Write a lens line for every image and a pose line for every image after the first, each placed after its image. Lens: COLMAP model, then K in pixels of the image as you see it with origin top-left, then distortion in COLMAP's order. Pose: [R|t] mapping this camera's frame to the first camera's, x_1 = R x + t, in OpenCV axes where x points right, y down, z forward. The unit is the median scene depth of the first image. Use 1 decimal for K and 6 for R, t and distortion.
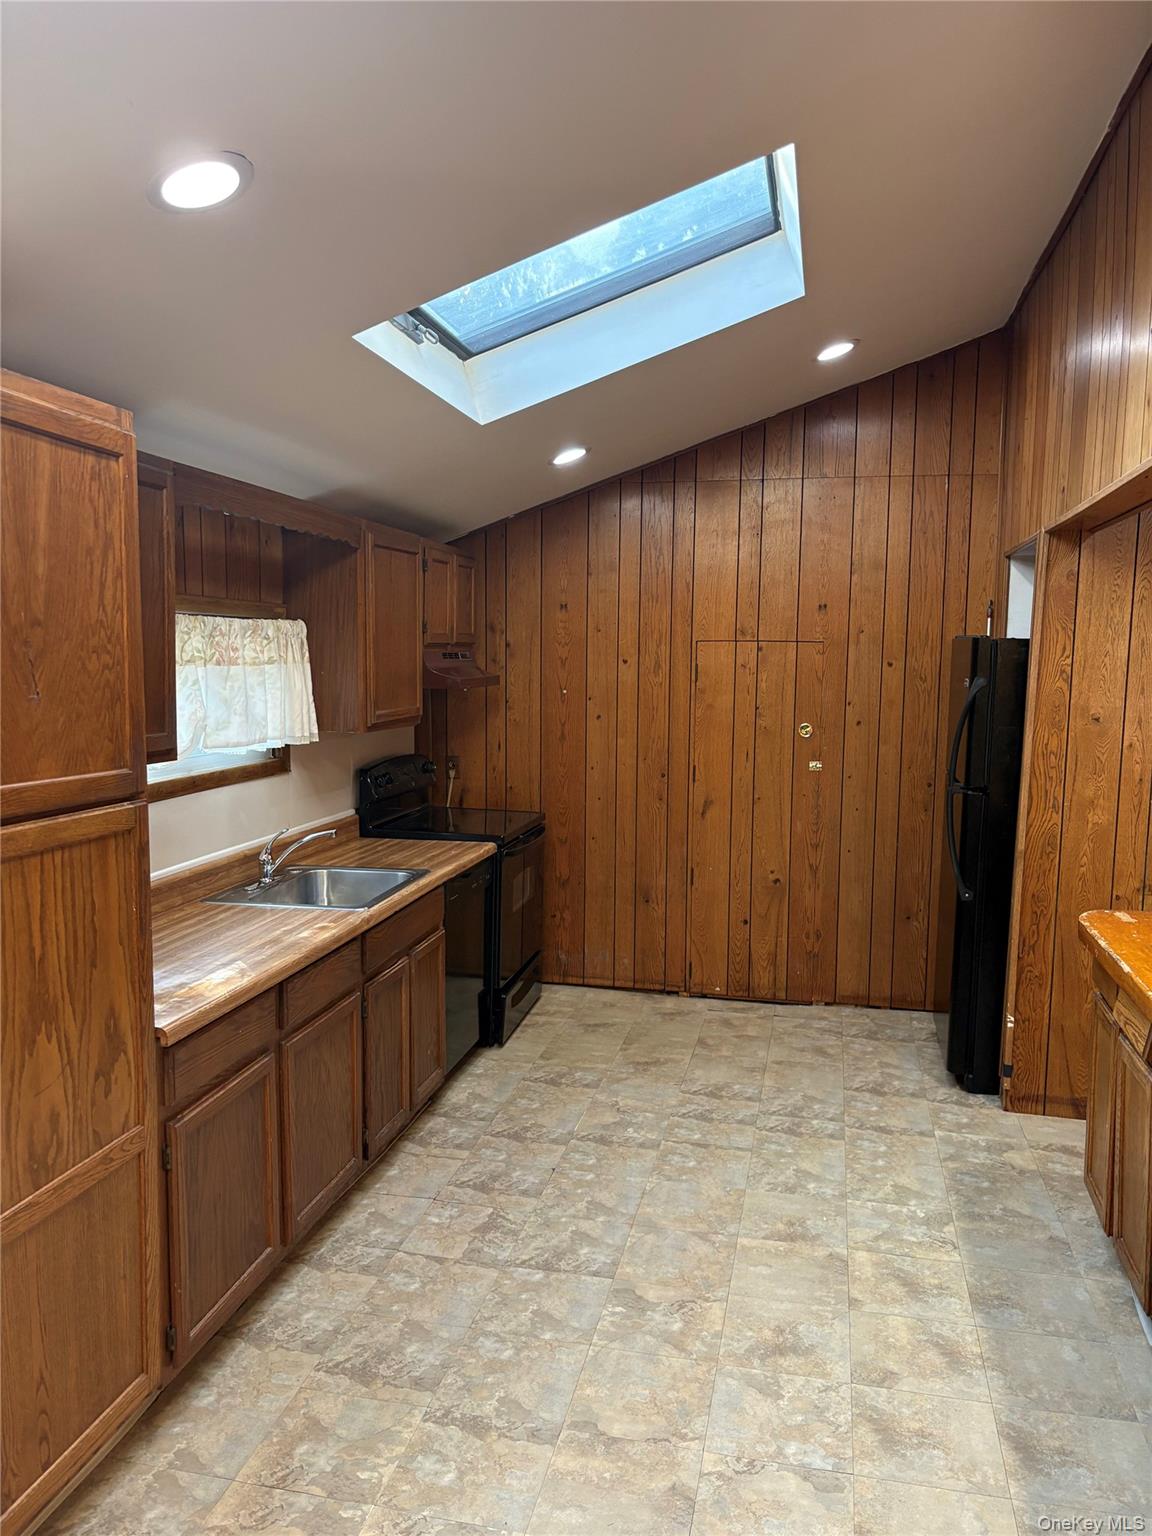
lens RADIAL K [[1152.5, 0, 571.0], [0, 1152.5, 771.0], [0, 0, 1]] dist [0.004407, -0.000580]
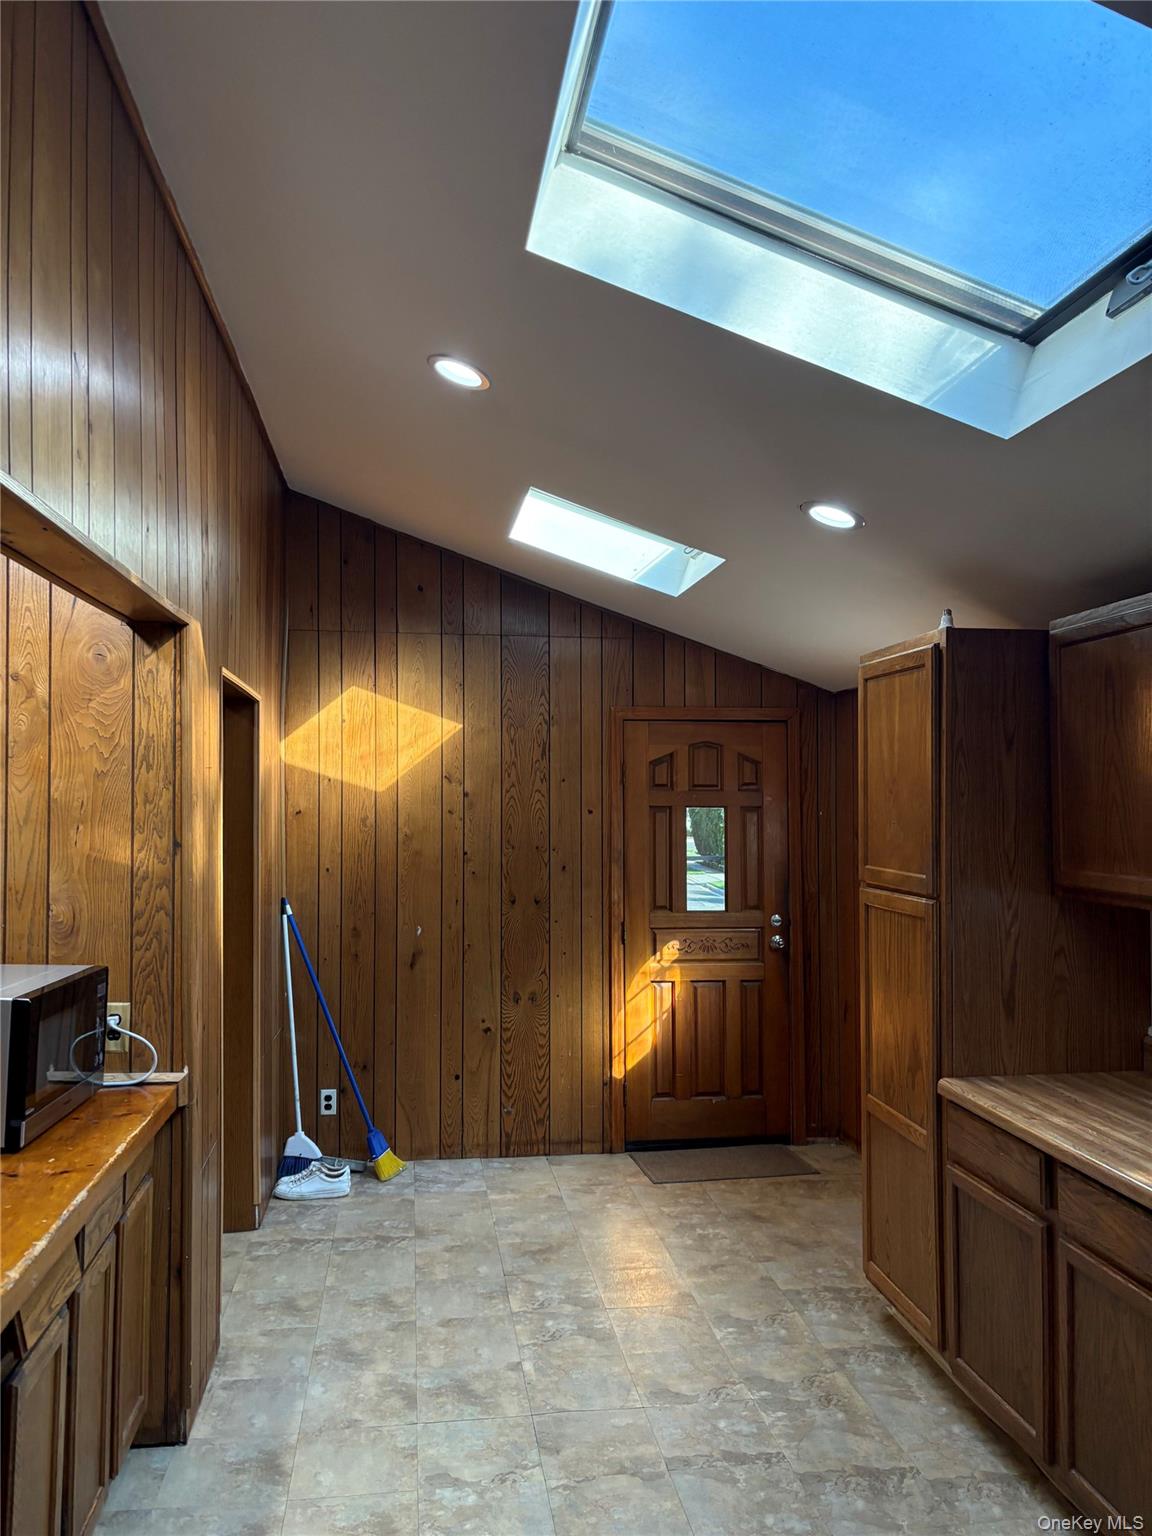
lens RADIAL K [[1152.5, 0, 573.6], [0, 1152.5, 769.1], [0, 0, 1]] dist [0.004407, -0.000580]
pose [[-0.933313, -0.015699, -0.358721, 0.511902], [-0.043305, 0.996673, 0.069052, -0.201373], [0.356443, 0.079982, -0.930887, 2.023287]]
